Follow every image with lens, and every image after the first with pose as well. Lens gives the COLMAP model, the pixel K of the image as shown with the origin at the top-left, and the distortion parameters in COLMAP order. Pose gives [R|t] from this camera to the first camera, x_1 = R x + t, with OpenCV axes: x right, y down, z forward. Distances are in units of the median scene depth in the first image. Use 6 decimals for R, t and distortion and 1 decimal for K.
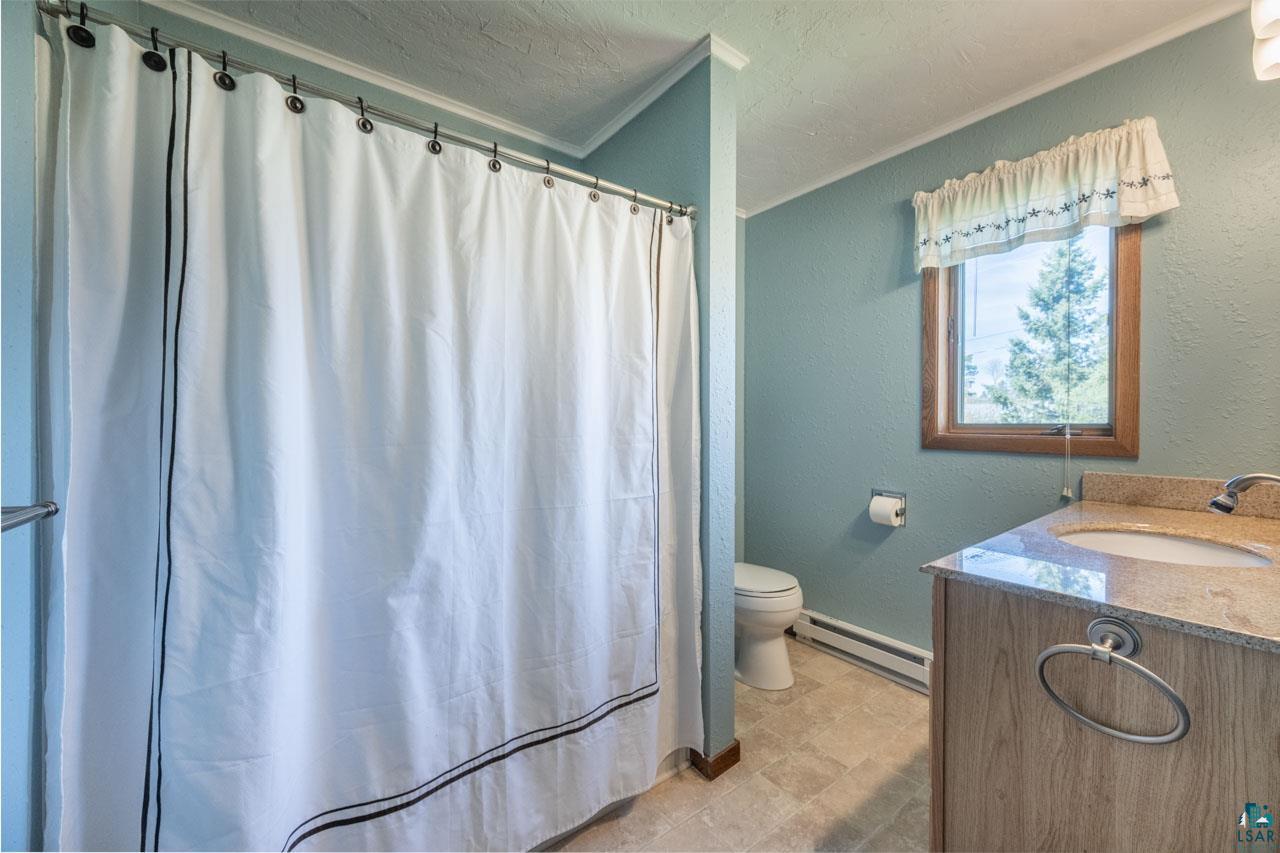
lens RADIAL K [[498.3, 0, 640.0], [0, 498.3, 424.3], [0, 0, 1]] dist [-0.001805, -0.000377]
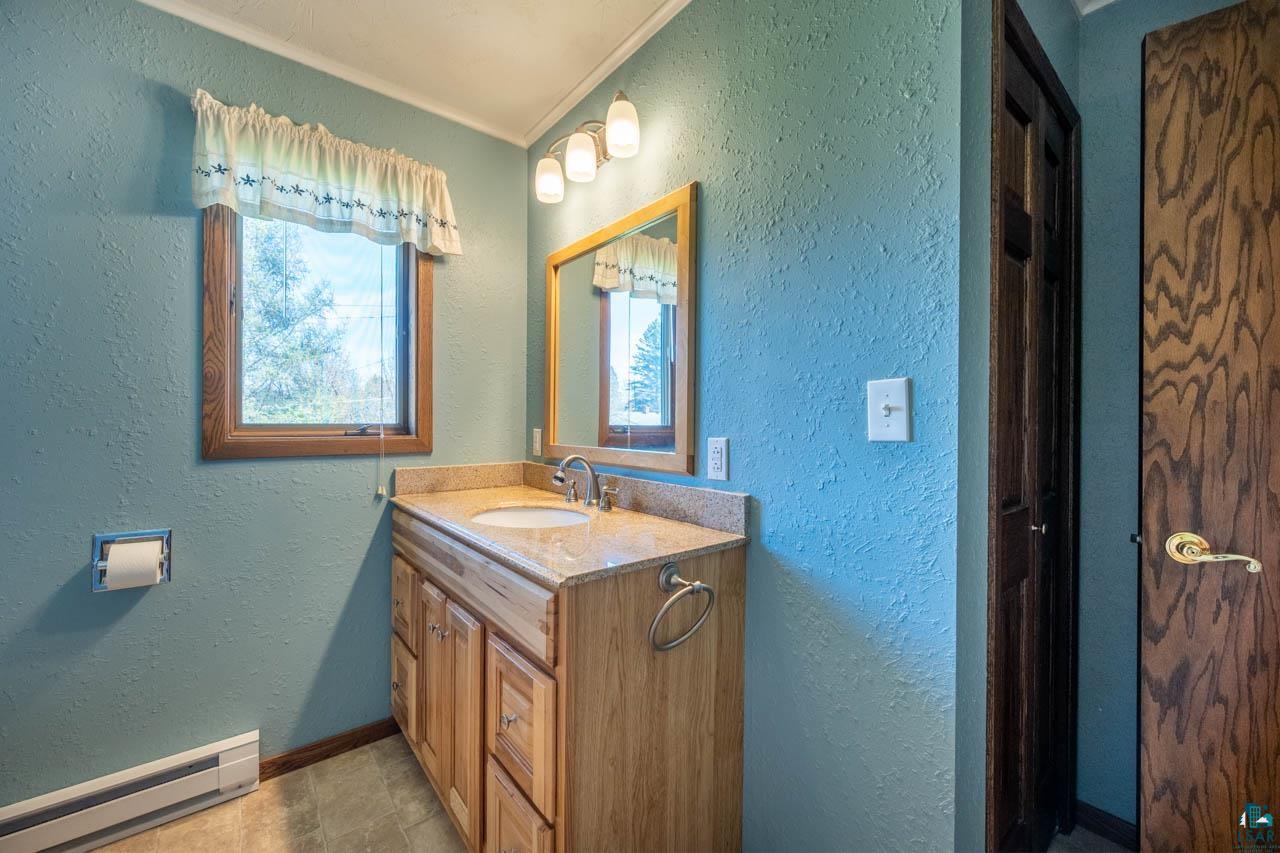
lens RADIAL K [[498.3, 0, 640.0], [0, 498.3, 424.3], [0, 0, 1]] dist [-0.001805, -0.000377]
pose [[-0.041668, -0.003736, 0.999125, -0.188817], [0.005170, 0.999979, 0.003955, -0.001439], [-0.999118, 0.005331, -0.041648, 0.499412]]
